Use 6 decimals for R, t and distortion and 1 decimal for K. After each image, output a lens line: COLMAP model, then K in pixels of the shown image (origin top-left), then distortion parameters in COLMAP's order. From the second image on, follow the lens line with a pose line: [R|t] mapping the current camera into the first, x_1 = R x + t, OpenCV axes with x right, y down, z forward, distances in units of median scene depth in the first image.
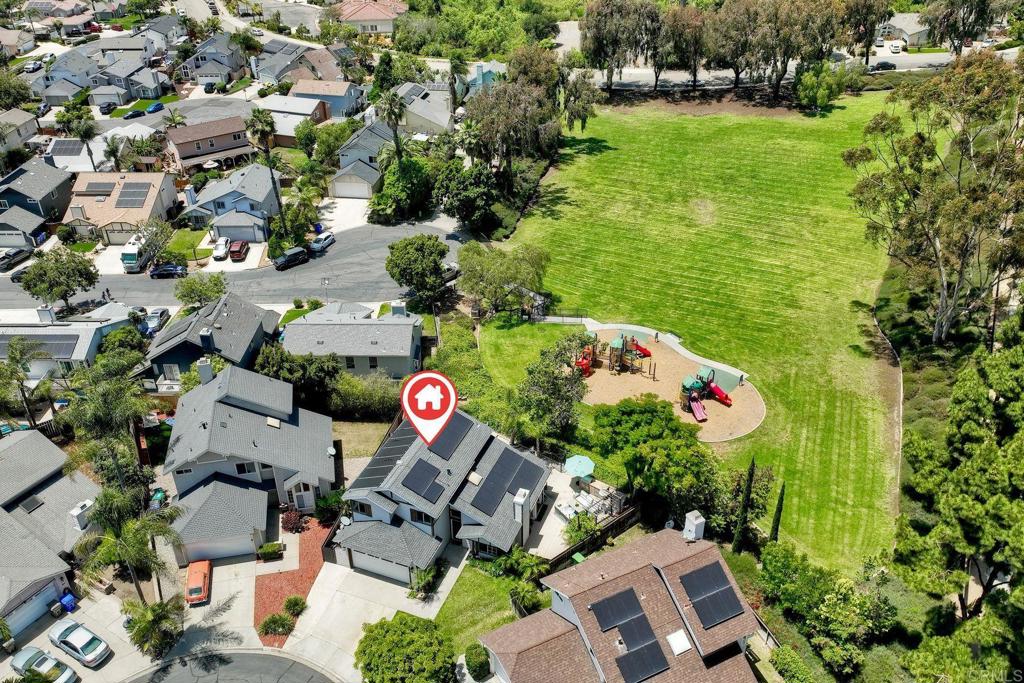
lens RADIAL K [[842.3, 0, 490.8], [0, 842.3, 341.2], [0, 0, 1]] dist [0.012780, 0.000236]
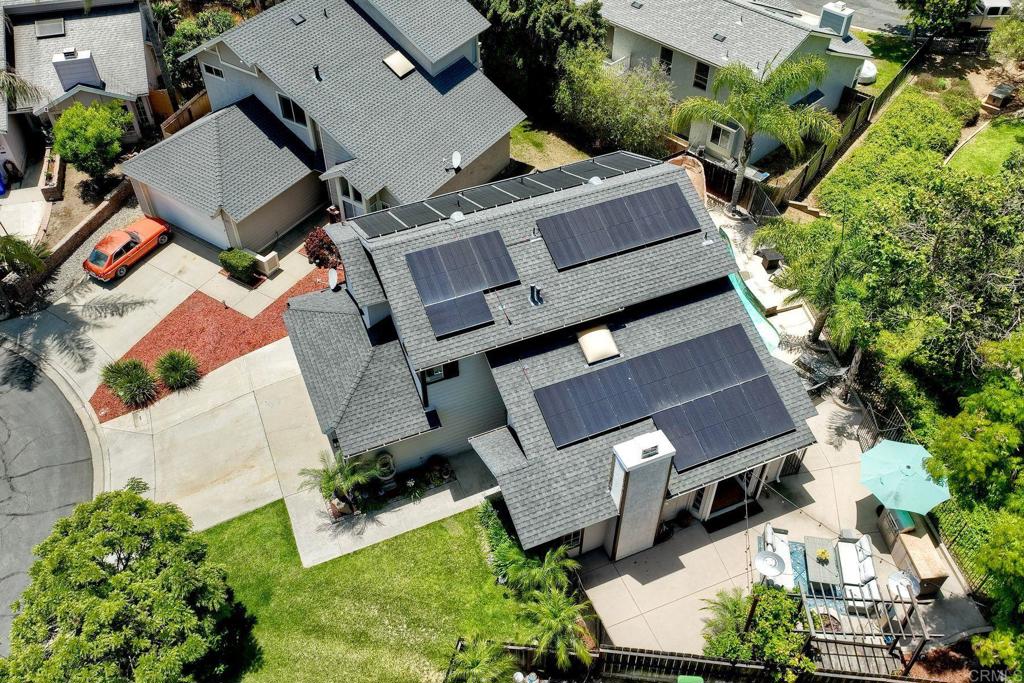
lens RADIAL K [[842.3, 0, 490.8], [0, 842.3, 341.2], [0, 0, 1]] dist [0.012780, 0.000236]
pose [[0.709030, 0.508967, -0.488088, 0.132053], [-0.377298, 0.858549, 0.347188, 0.043331], [0.595754, -0.062012, 0.800769, 0.640418]]
